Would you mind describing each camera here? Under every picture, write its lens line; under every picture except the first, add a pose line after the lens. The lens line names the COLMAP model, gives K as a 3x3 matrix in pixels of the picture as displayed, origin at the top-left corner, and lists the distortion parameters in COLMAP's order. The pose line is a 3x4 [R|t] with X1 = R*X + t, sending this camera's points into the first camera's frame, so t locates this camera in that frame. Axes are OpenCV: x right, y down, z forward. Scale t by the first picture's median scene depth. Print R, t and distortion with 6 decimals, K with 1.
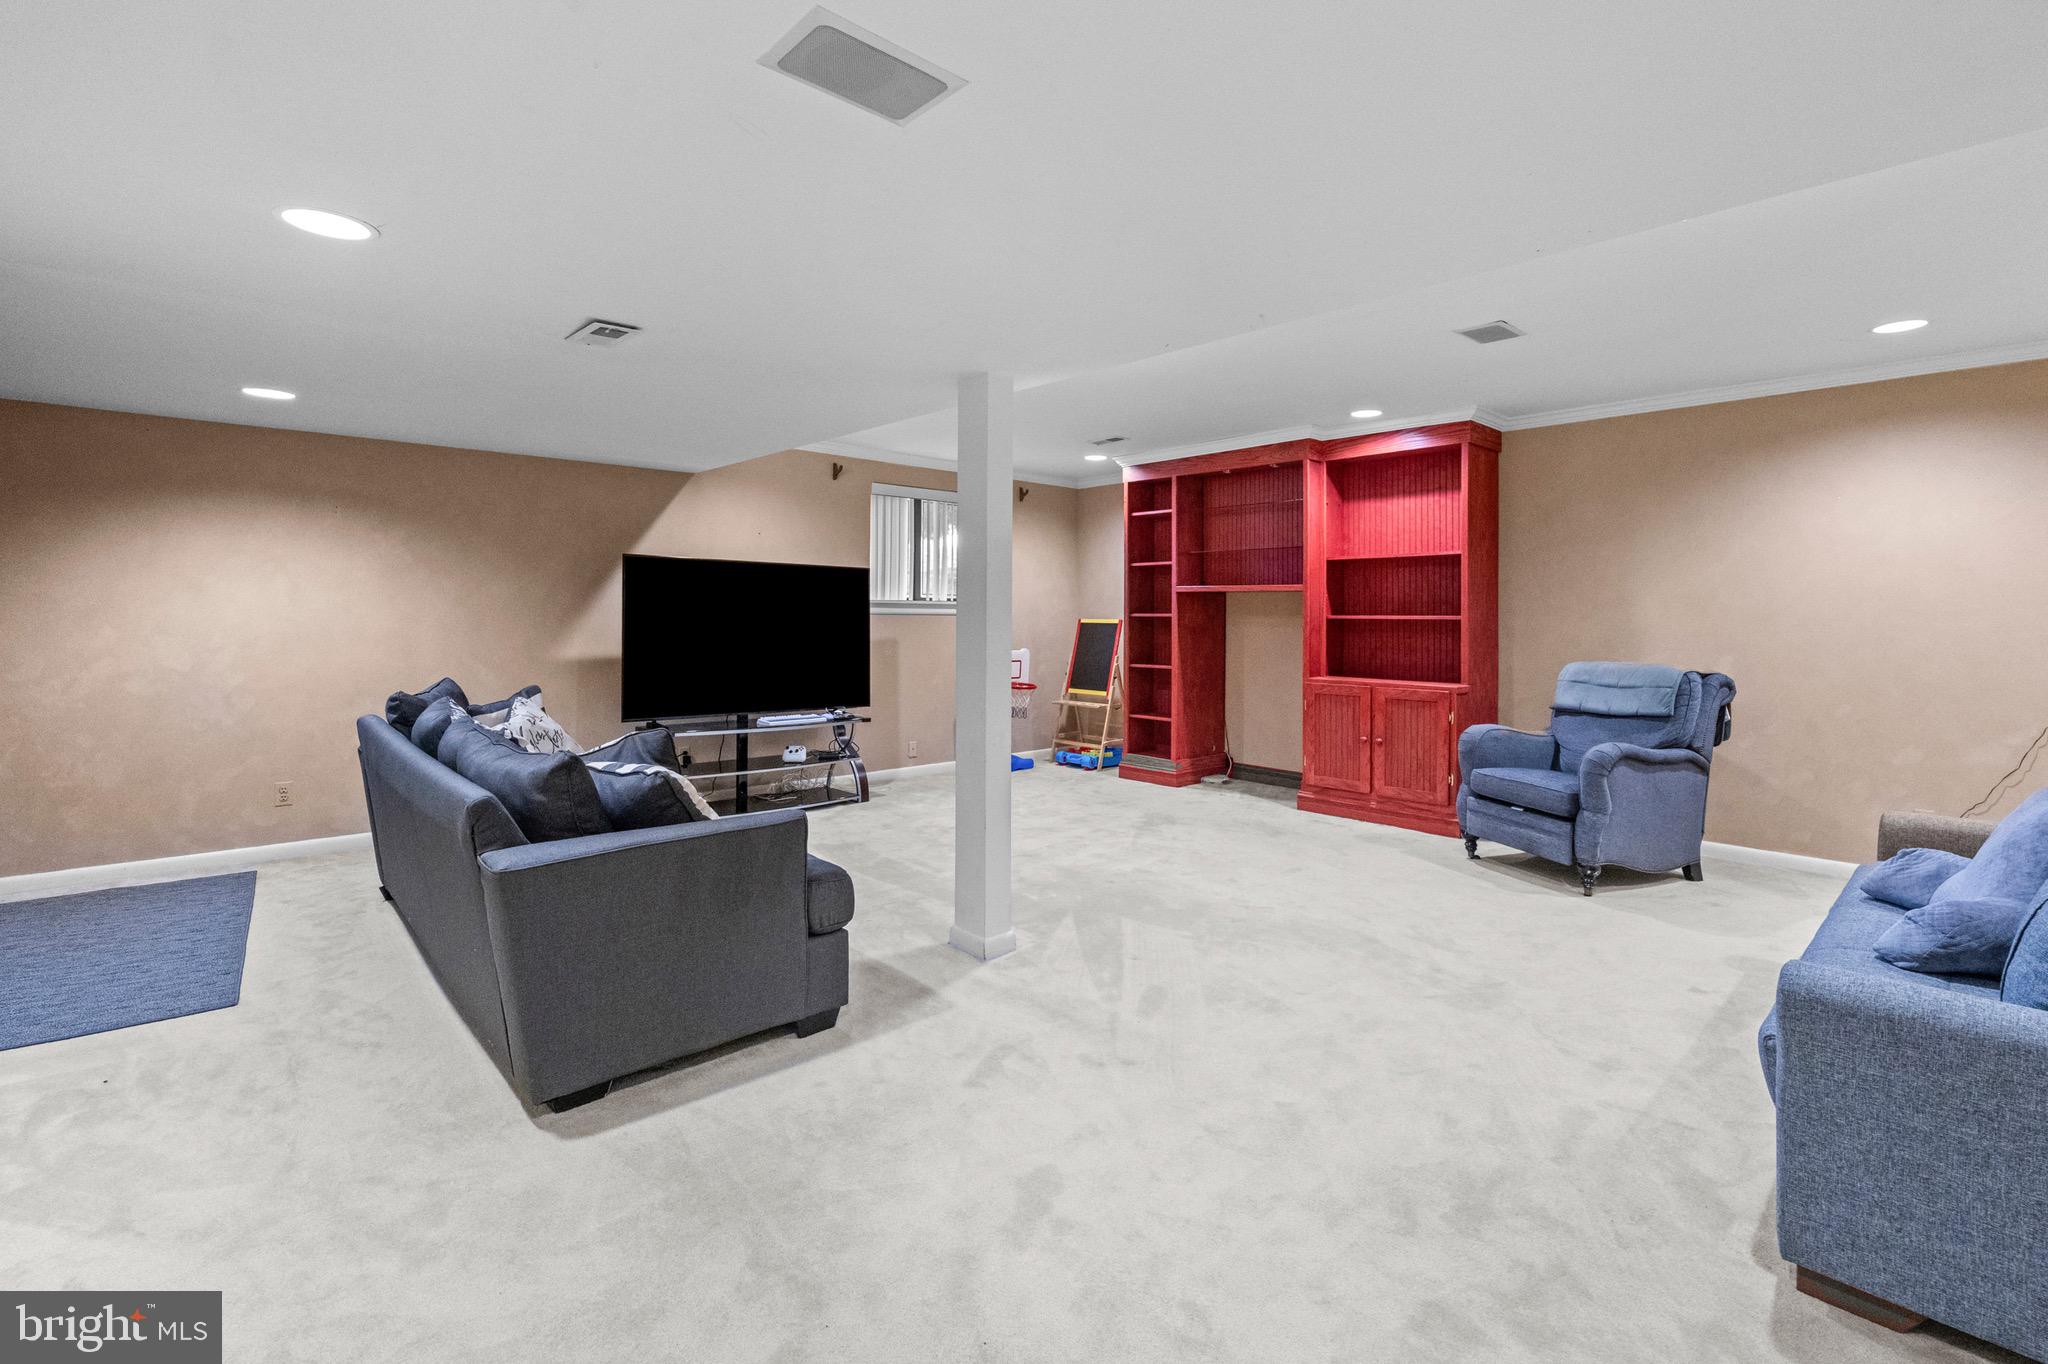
lens RADIAL K [[920.5, 0, 1015.2], [0, 920.5, 600.3], [0, 0, 1]] dist [-0.008728, 0.002057]
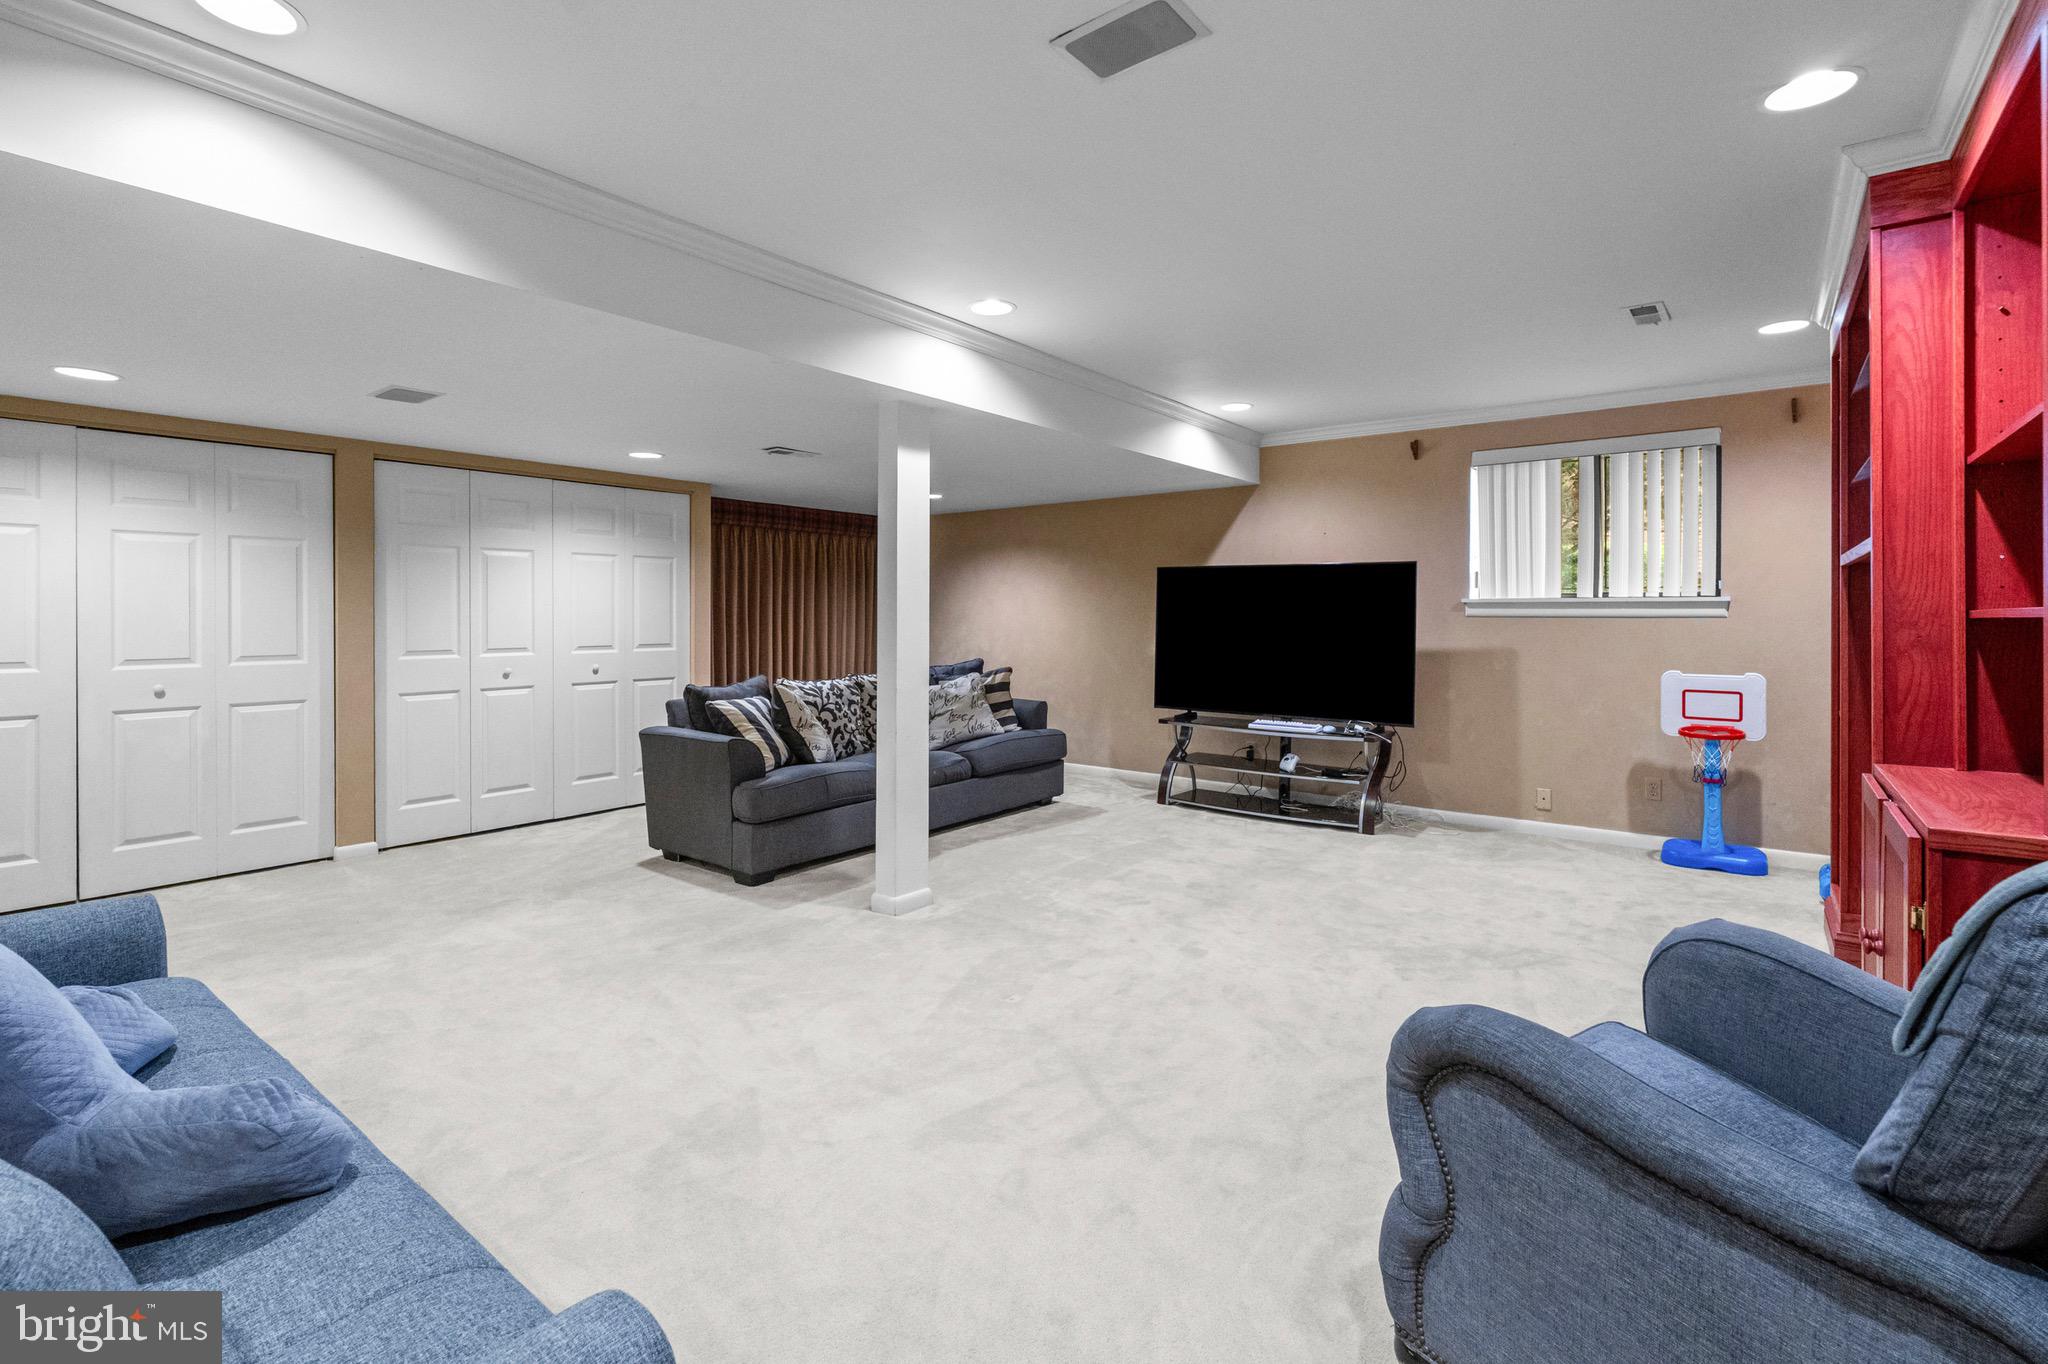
lens RADIAL K [[920.5, 0, 1031.6], [0, 920.5, 621.7], [0, 0, 1]] dist [-0.008728, 0.002057]
pose [[0.183367, -0.002981, -0.983040, 0.587640], [0.016160, 0.999869, -0.000017, 0.013625], [0.982912, -0.015883, 0.183391, 0.501791]]
